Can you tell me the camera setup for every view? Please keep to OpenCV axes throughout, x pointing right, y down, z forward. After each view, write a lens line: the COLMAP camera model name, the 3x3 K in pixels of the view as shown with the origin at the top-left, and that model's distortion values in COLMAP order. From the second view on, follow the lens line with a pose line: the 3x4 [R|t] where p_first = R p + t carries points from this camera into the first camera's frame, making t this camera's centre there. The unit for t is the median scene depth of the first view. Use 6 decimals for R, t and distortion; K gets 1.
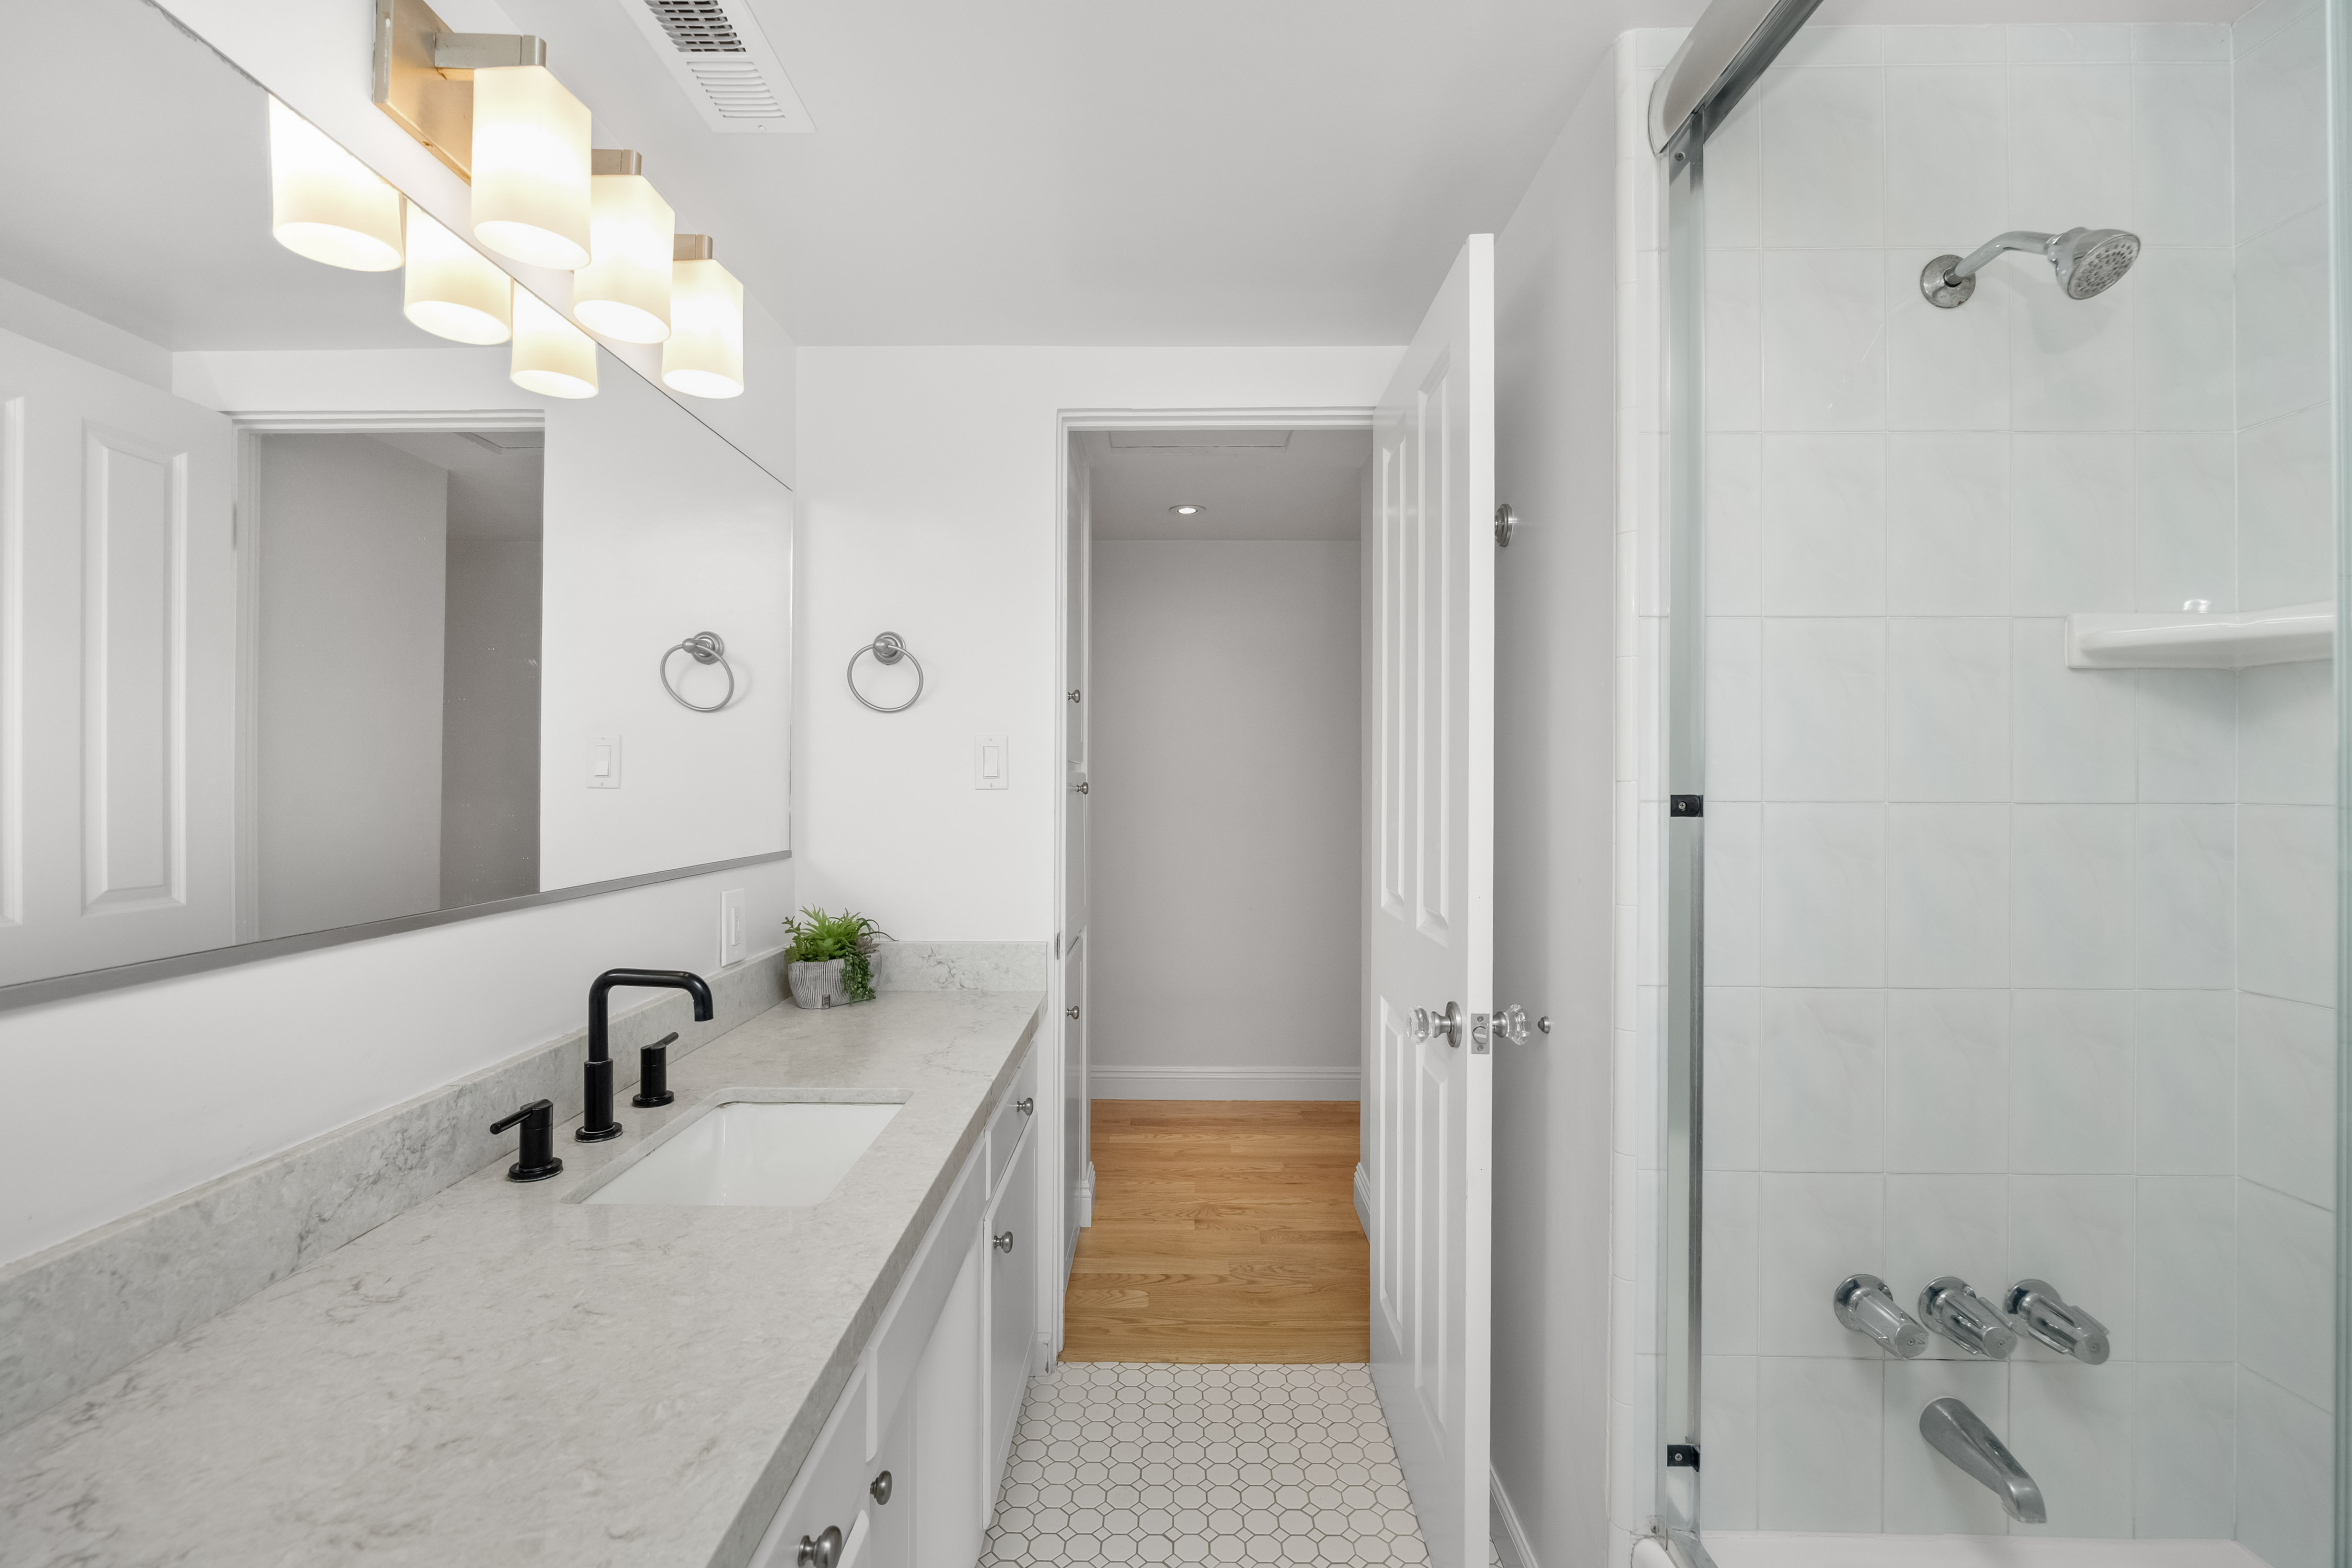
lens RADIAL K [[999.7, 0, 1174.6], [0, 999.7, 783.1], [0, 0, 1]] dist [-0.008128, -0.000835]
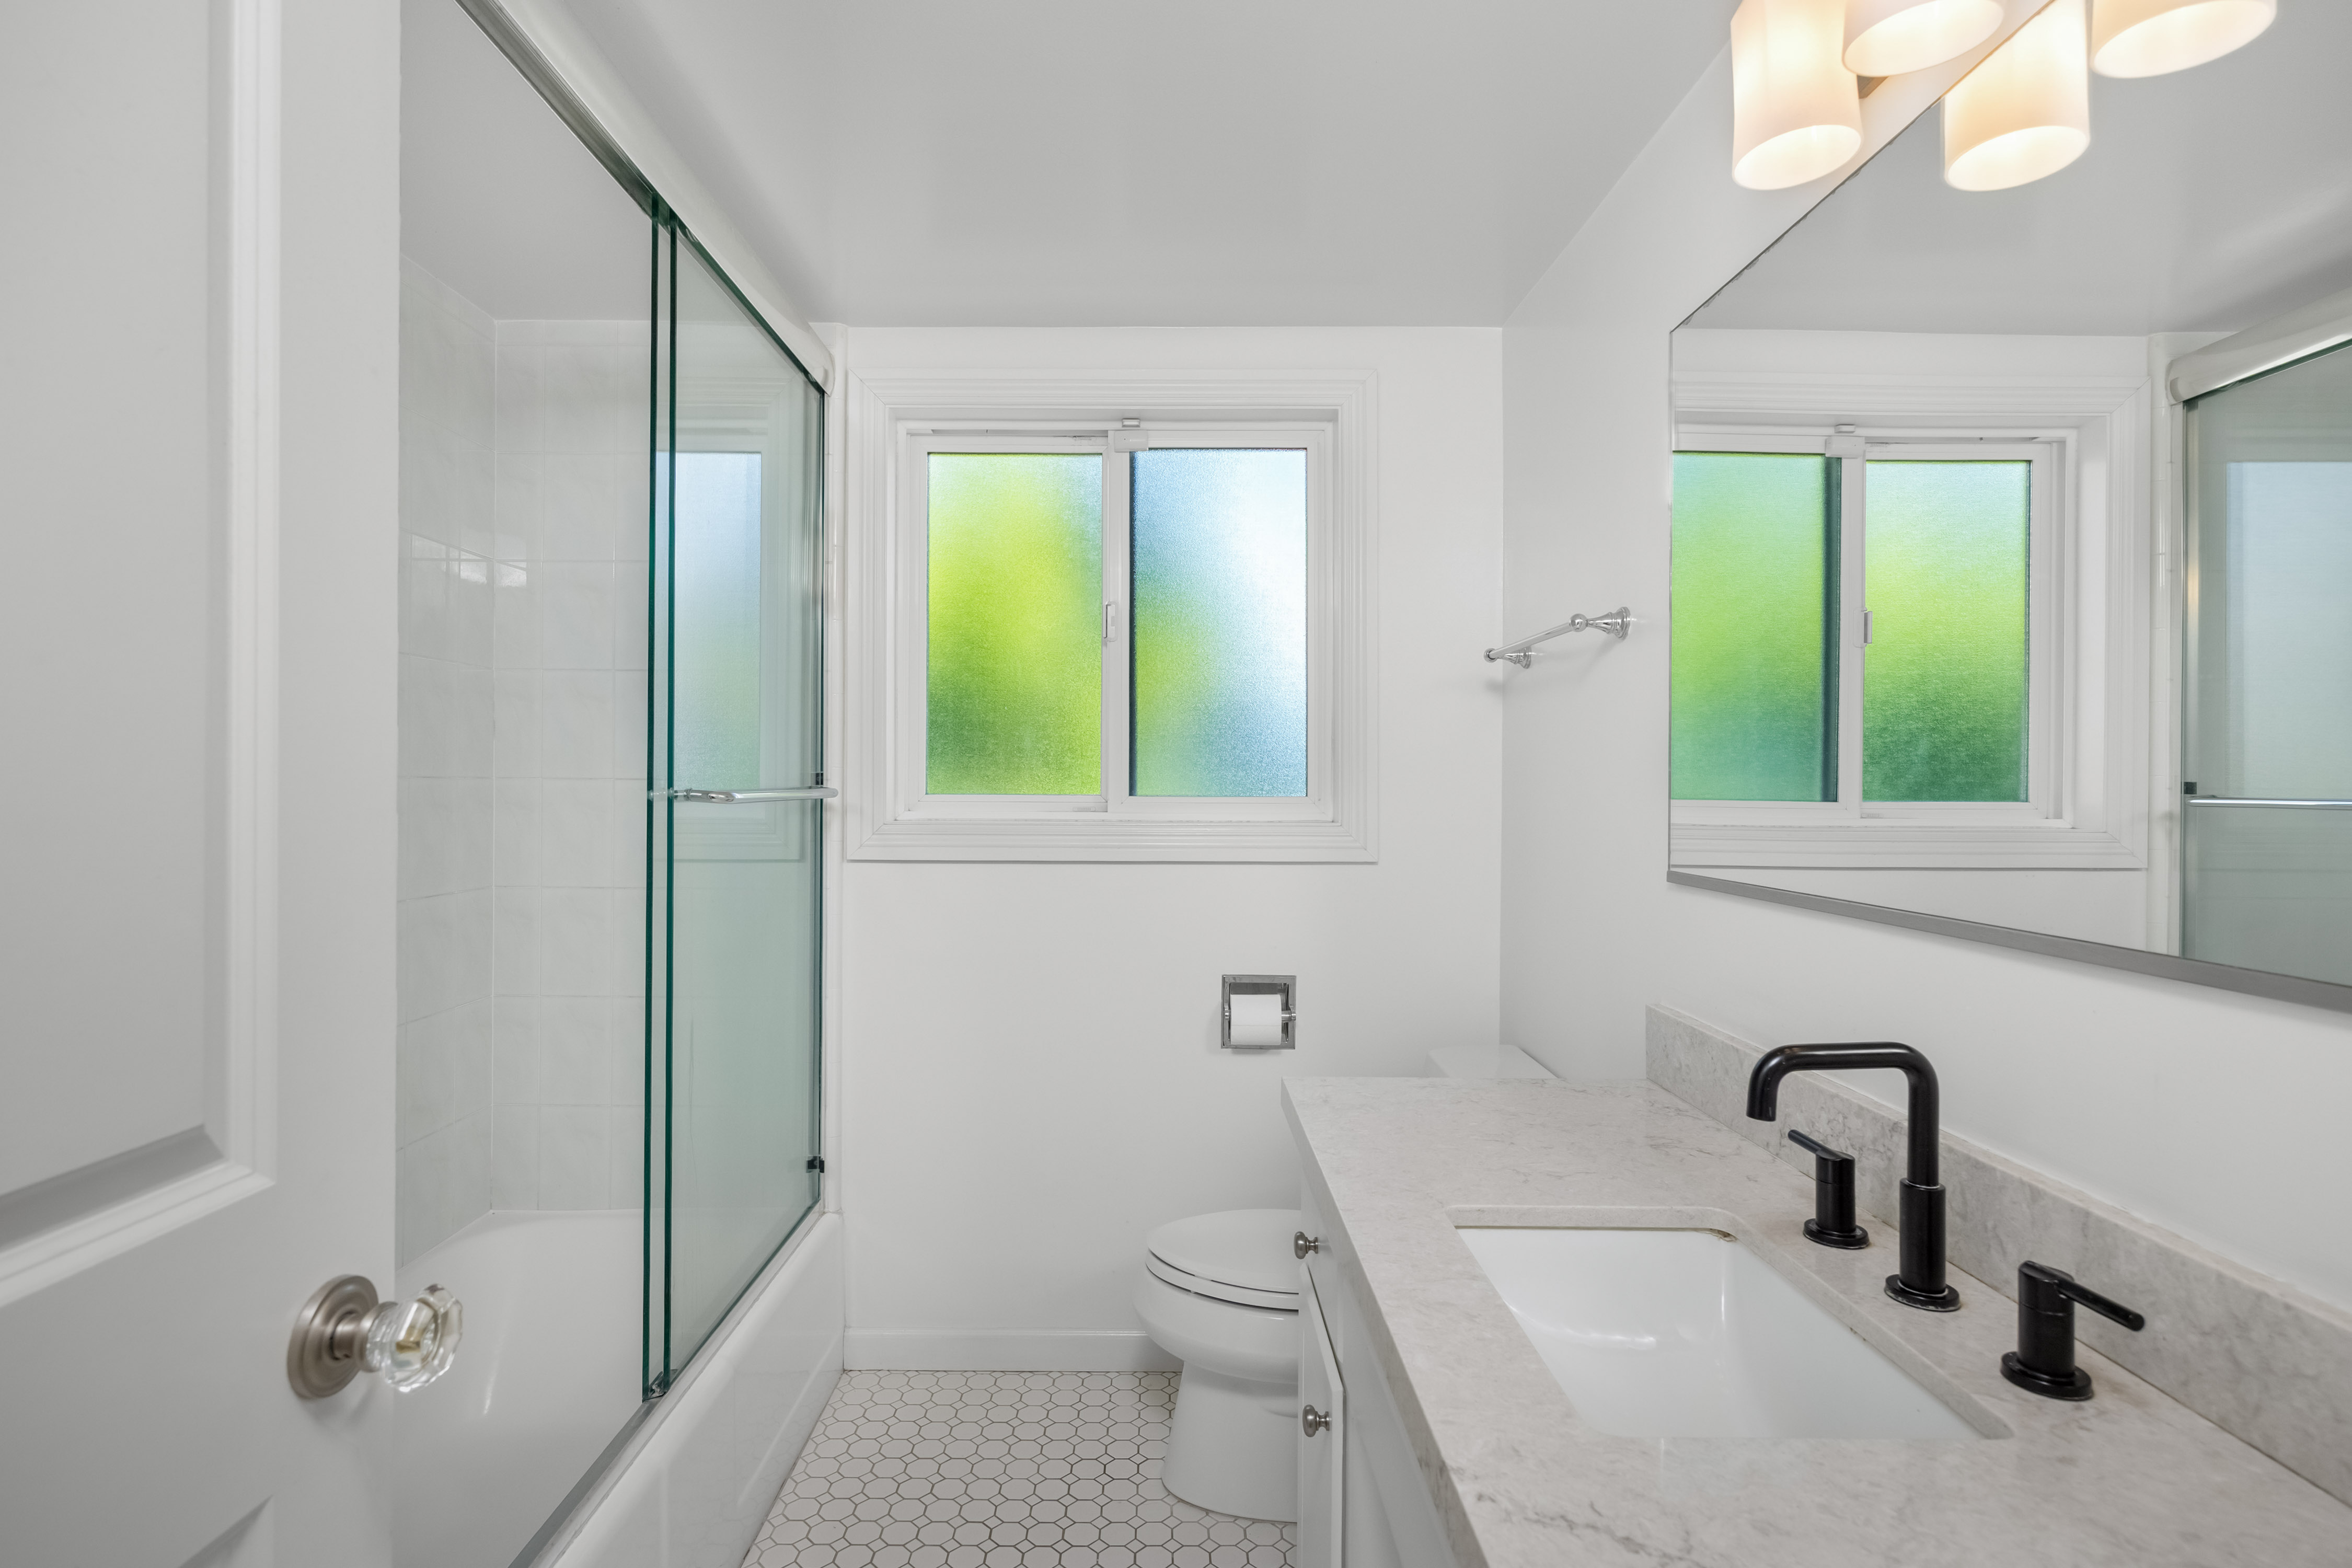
lens RADIAL K [[1172.3, 0, 1173.6], [0, 1172.3, 783.8], [0, 0, 1]] dist [0.000341, -0.001146]
pose [[-0.999866, -0.012125, -0.010973, -0.081835], [-0.012130, 0.999926, 0.000466, 0.023305], [0.010967, 0.000599, -0.999940, 2.042531]]
